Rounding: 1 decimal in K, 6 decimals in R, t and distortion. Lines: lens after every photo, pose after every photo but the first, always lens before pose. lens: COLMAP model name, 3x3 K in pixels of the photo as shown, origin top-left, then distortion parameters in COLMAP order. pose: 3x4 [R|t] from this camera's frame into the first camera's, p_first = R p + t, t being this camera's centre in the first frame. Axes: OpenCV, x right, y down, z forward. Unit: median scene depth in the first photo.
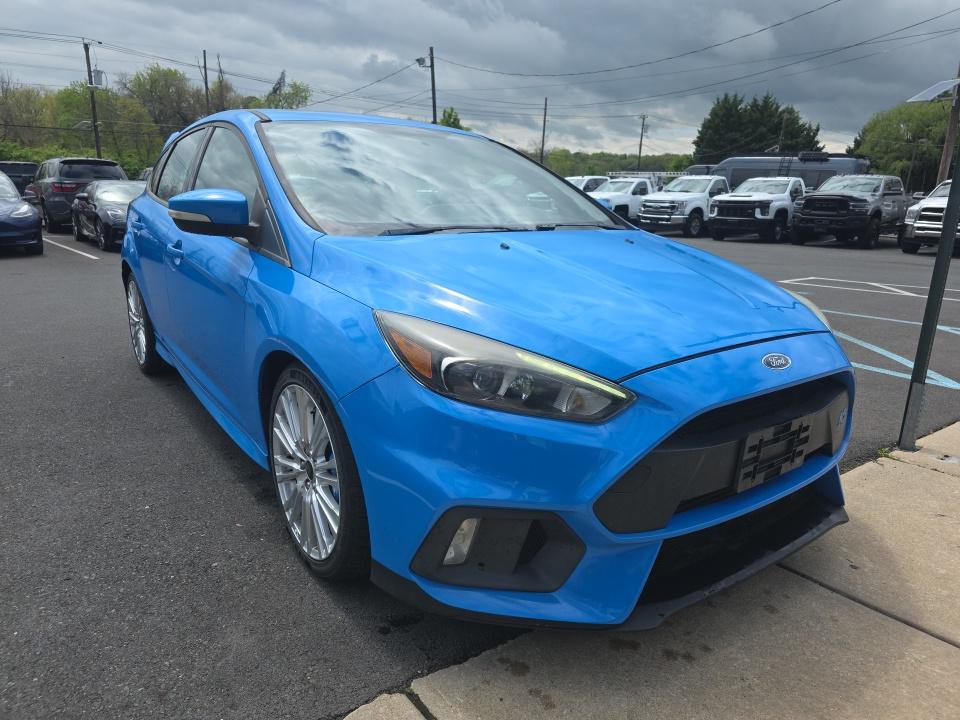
lens RADIAL K [[646.3, 0, 477.7], [0, 646.3, 355.7], [0, 0, 1]] dist [0.056948, -0.061463]
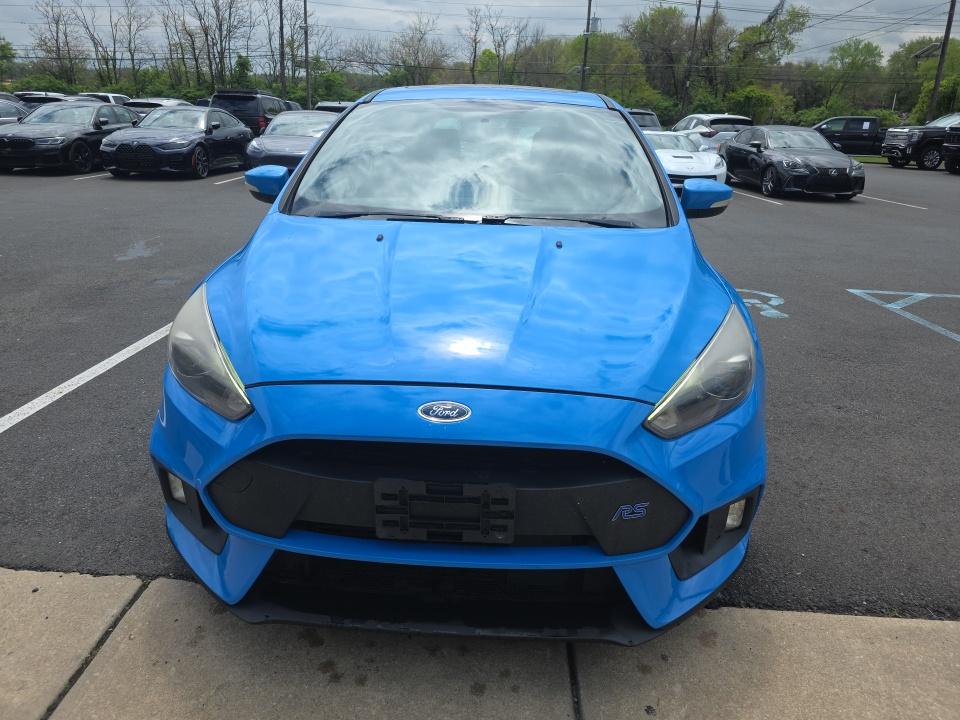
lens RADIAL K [[644.1, 0, 480.2], [0, 644.1, 330.4], [0, 0, 1]] dist [0.060116, -0.058840]
pose [[0.774806, 0.193540, -0.601845, 0.793427], [-0.159417, 0.981036, 0.110249, -0.161892], [0.611769, 0.010523, 0.790967, 0.275787]]
